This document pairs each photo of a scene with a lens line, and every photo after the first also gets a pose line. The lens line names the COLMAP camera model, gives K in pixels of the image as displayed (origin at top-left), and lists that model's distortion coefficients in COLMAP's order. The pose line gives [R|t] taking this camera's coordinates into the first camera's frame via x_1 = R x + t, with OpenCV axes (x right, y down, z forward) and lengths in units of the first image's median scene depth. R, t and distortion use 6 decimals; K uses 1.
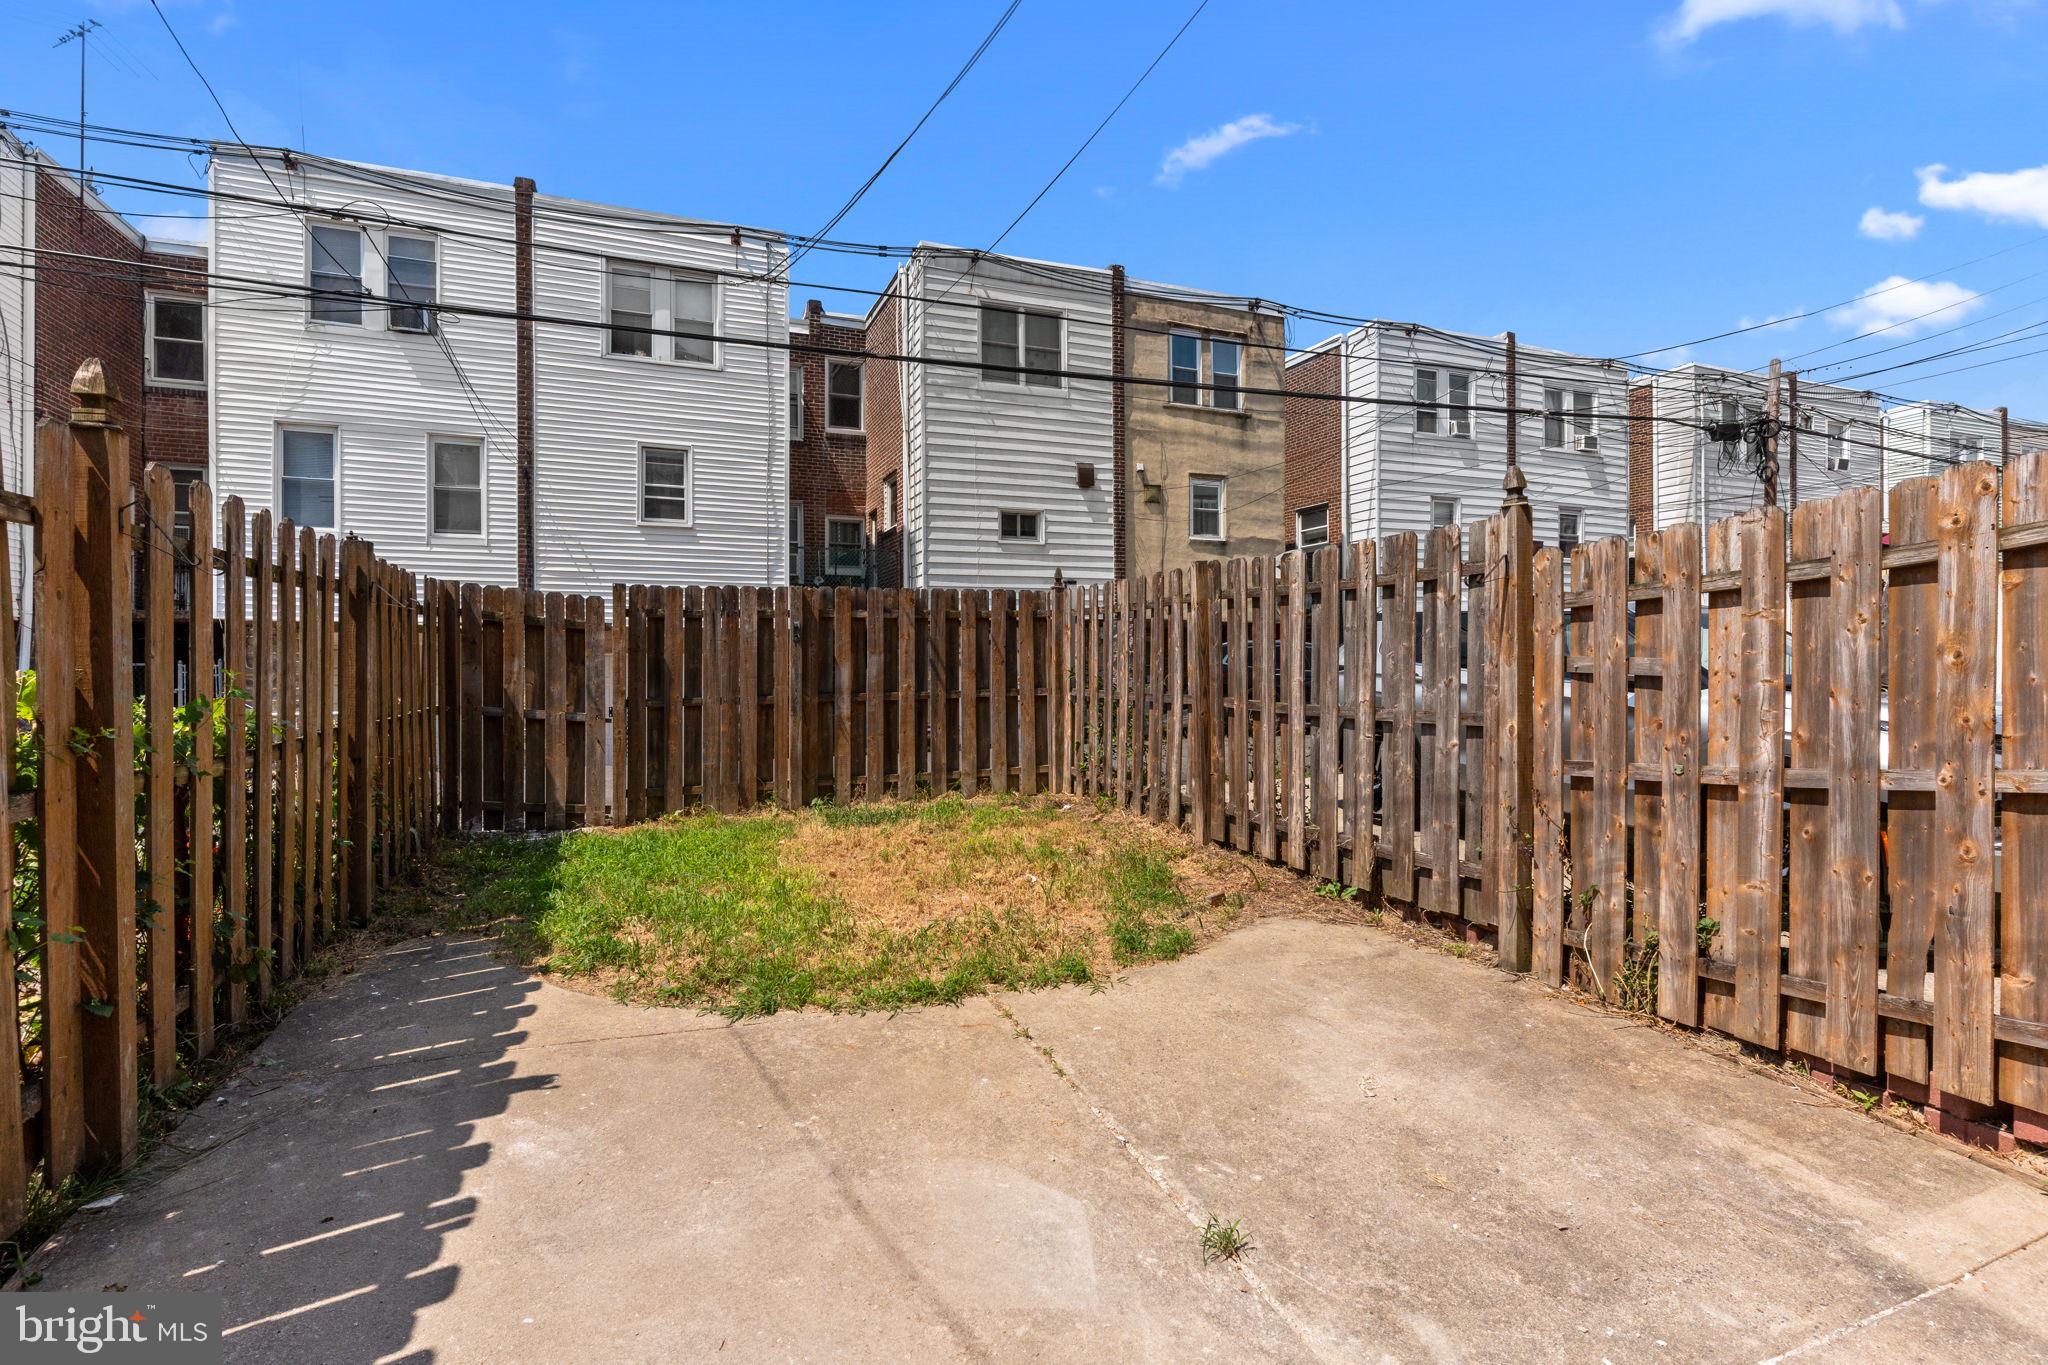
lens RADIAL K [[977.2, 0, 1038.6], [0, 977.2, 665.5], [0, 0, 1]] dist [0.001278, 0.001874]
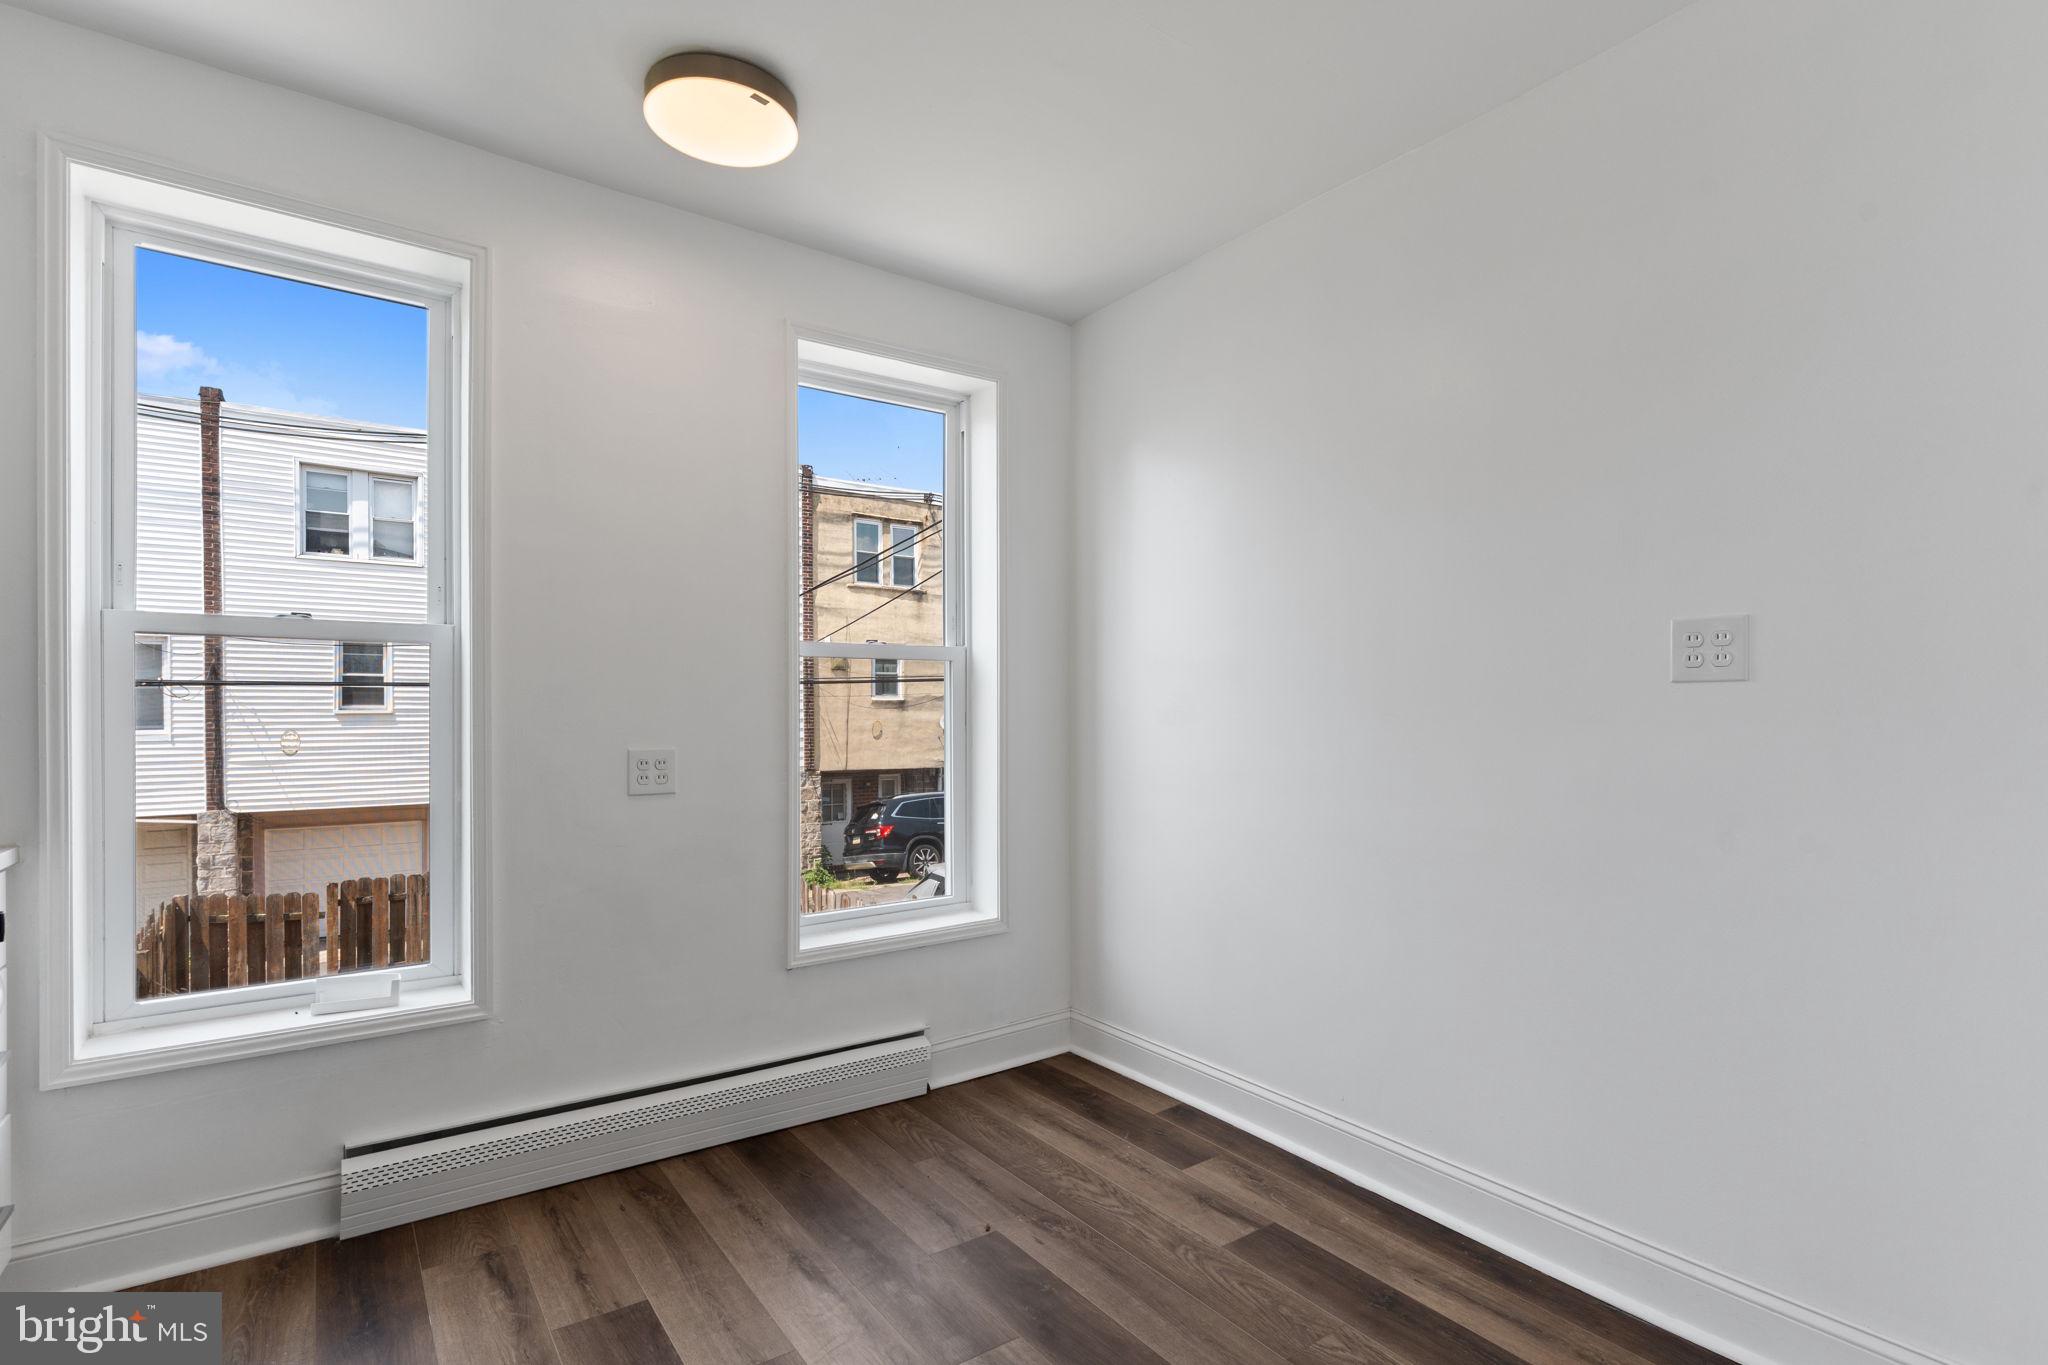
lens RADIAL K [[977.2, 0, 1023.2], [0, 977.2, 712.3], [0, 0, 1]] dist [0.001278, 0.001874]
pose [[0.972142, 0.000475, 0.234391, 0.059379], [-0.002765, 0.999952, 0.009441, -0.129737], [-0.234376, -0.009826, 0.972096, -0.180449]]
